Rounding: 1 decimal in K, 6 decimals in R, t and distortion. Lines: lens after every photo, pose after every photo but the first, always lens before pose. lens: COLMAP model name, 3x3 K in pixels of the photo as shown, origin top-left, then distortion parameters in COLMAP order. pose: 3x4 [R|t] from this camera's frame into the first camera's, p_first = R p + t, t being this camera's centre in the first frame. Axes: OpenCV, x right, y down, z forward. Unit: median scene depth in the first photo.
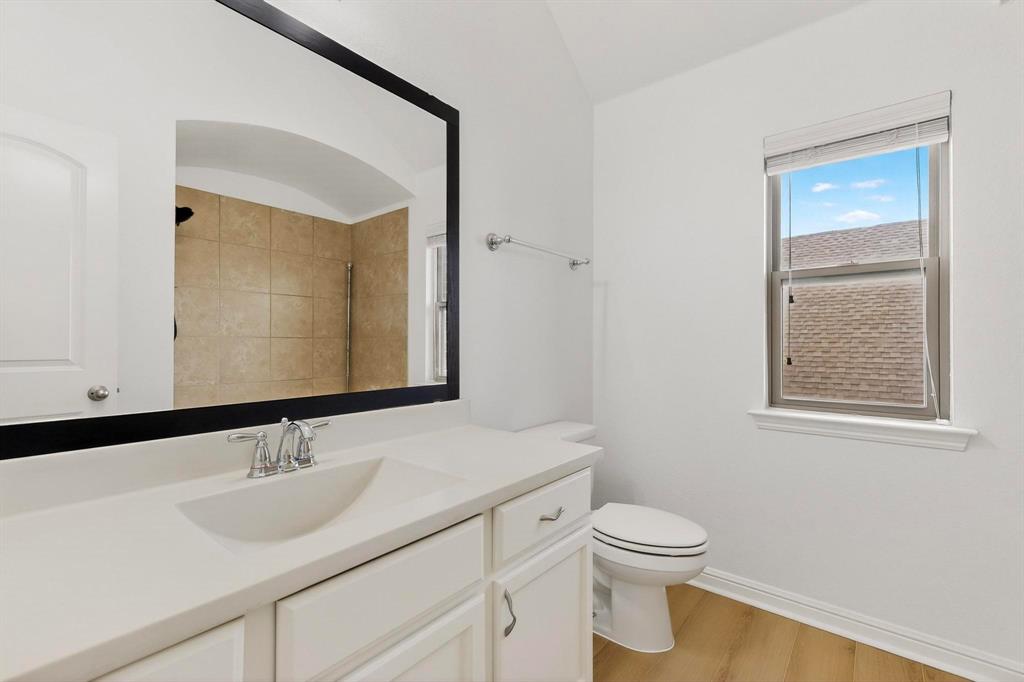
lens RADIAL K [[443.5, 0, 517.9], [0, 443.5, 342.9], [0, 0, 1]] dist [-0.000085, -0.000778]
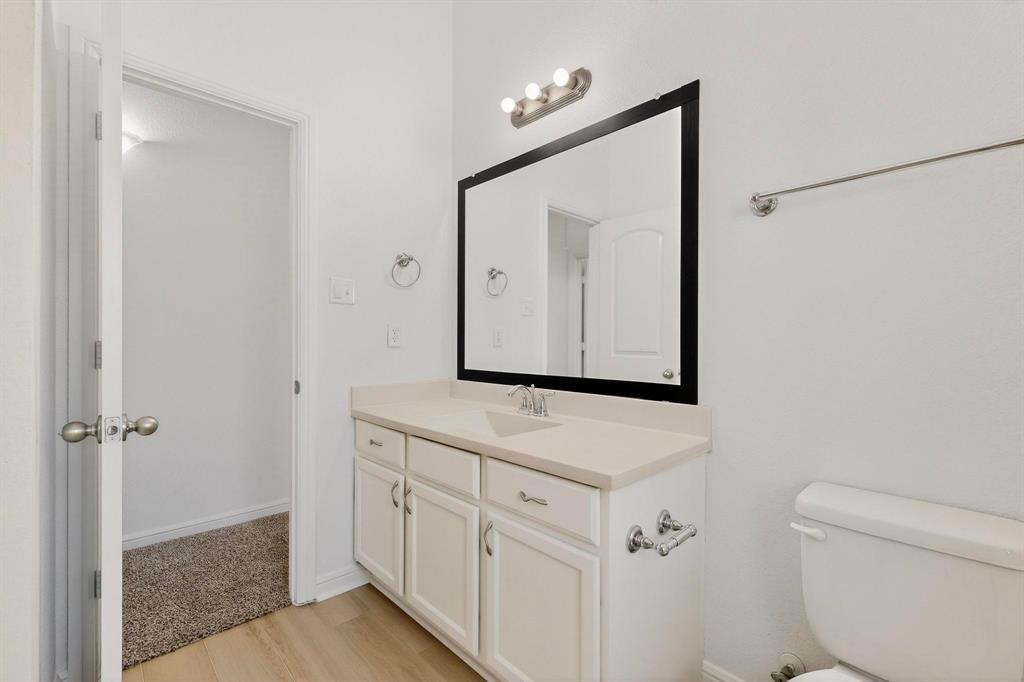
lens RADIAL K [[444.3, 0, 506.3], [0, 444.3, 341.9], [0, 0, 1]] dist [0.001540, 0.000075]
pose [[-0.140412, -0.000251, -0.990093, 0.844282], [-0.000105, 1.000000, -0.000238, 0.000534], [0.990093, 0.000071, -0.140412, 0.786444]]
